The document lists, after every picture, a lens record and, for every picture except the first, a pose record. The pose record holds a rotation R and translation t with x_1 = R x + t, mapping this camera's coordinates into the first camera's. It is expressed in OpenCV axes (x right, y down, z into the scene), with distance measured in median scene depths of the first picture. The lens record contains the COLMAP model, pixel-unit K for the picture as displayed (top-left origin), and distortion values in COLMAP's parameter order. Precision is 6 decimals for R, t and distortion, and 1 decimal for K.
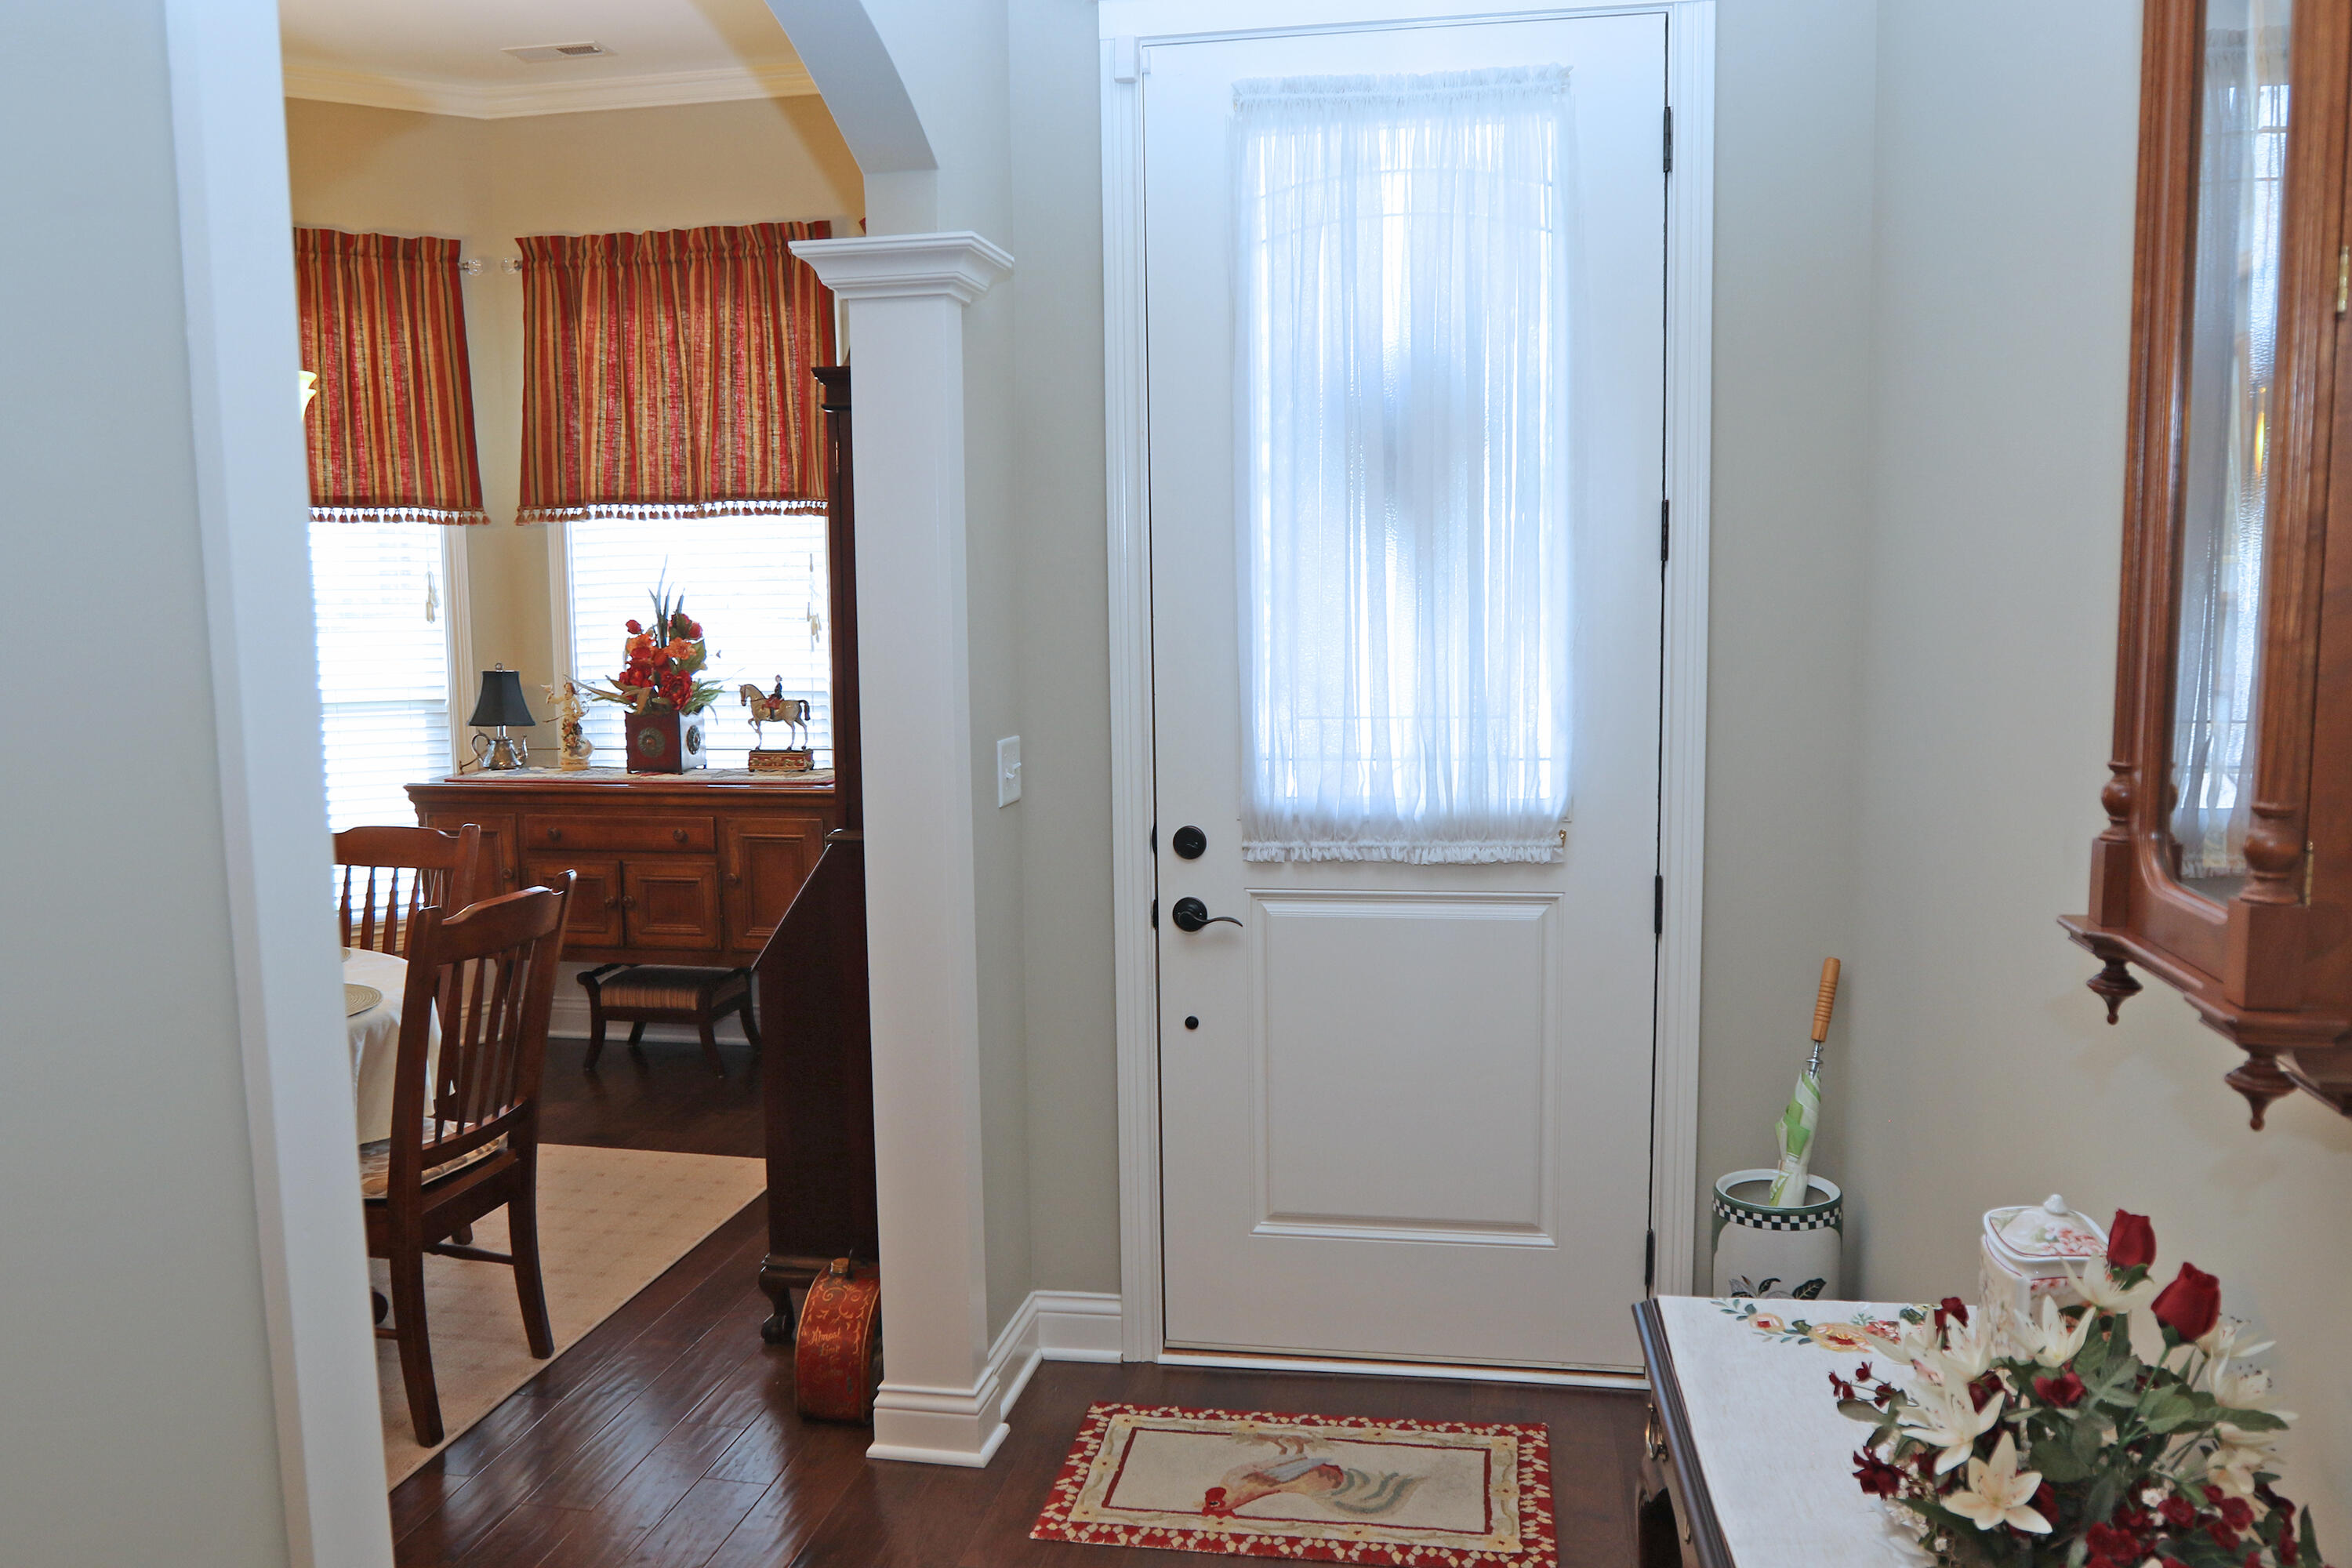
lens RADIAL K [[1781.2, 0, 1196.0], [0, 1781.2, 800.0], [0, 0, 1]] dist [-0.072256, 0.059640]
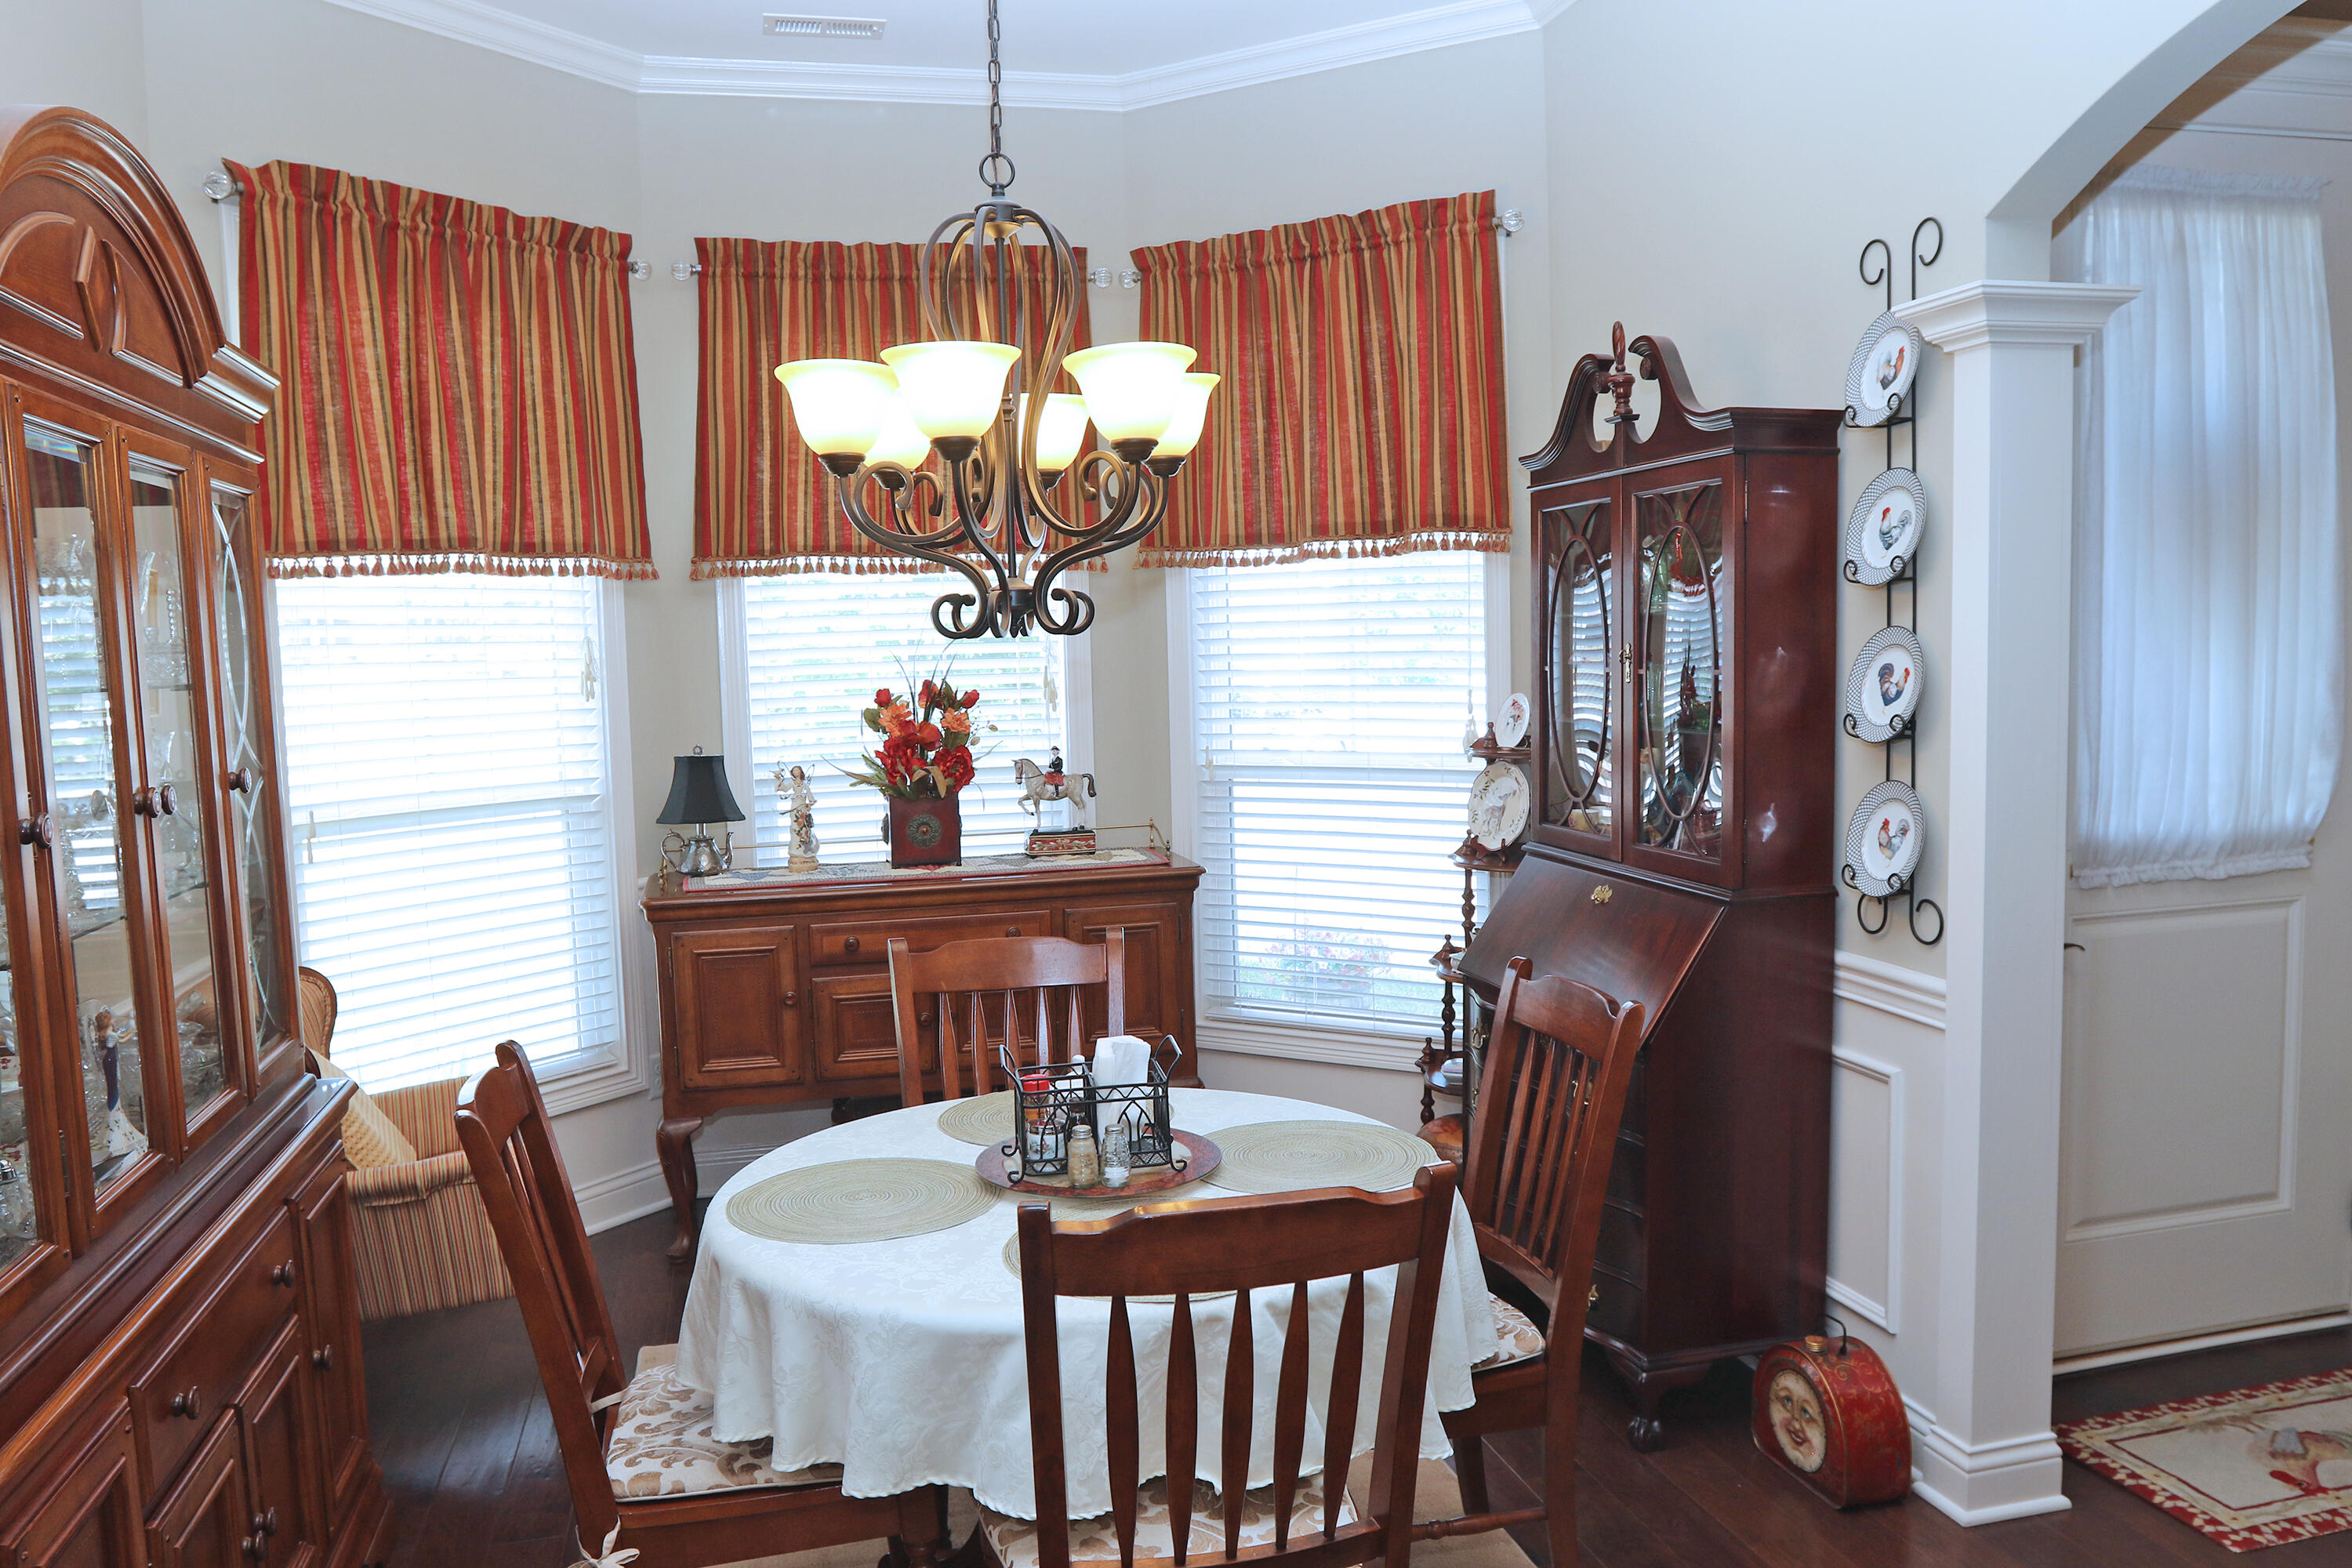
lens RADIAL K [[1781.2, 0, 1197.7], [0, 1781.2, 801.9], [0, 0, 1]] dist [-0.072256, 0.059640]
pose [[0.910289, -0.050831, 0.410841, -0.531486], [0.066863, 0.997456, -0.024736, -0.016011], [-0.408538, 0.049987, 0.911371, 0.154563]]
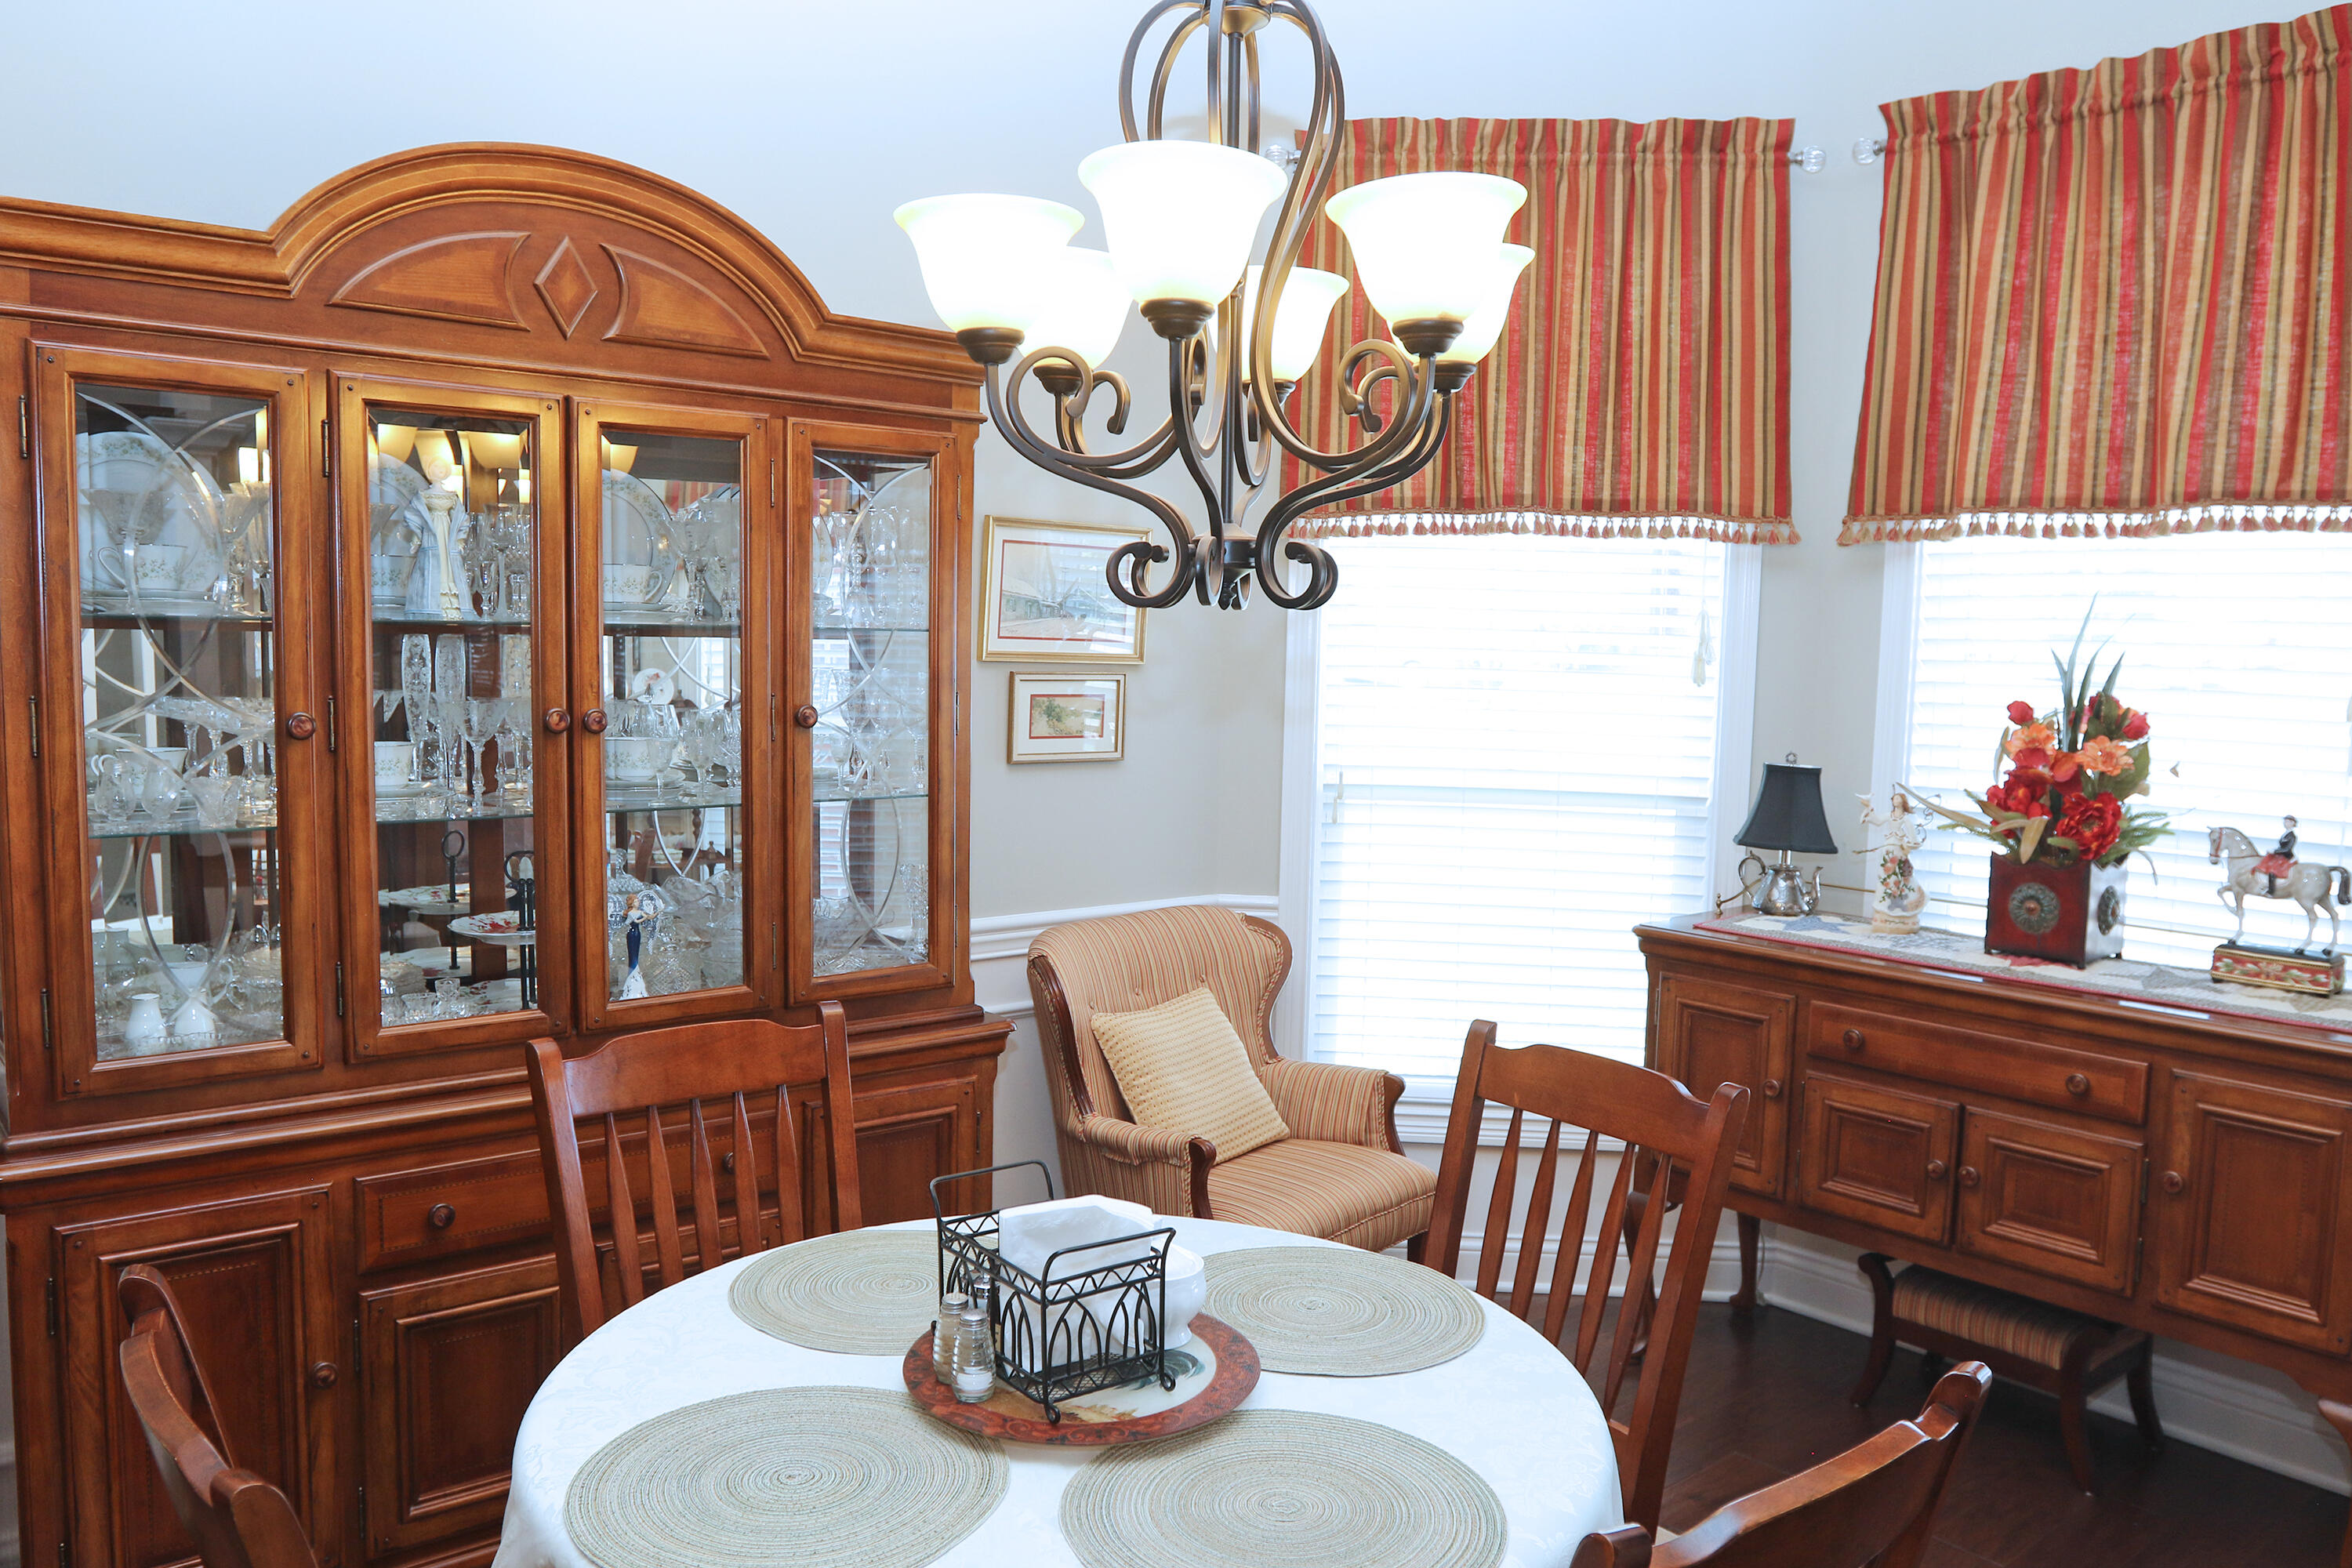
lens RADIAL K [[1781.2, 0, 1181.0], [0, 1781.2, 794.1], [0, 0, 1]] dist [-0.072256, 0.059640]
pose [[0.771354, 0.086900, -0.630446, -0.157106], [-0.107432, 0.994197, 0.005595, -0.042439], [0.627273, 0.063414, 0.776213, 0.353039]]
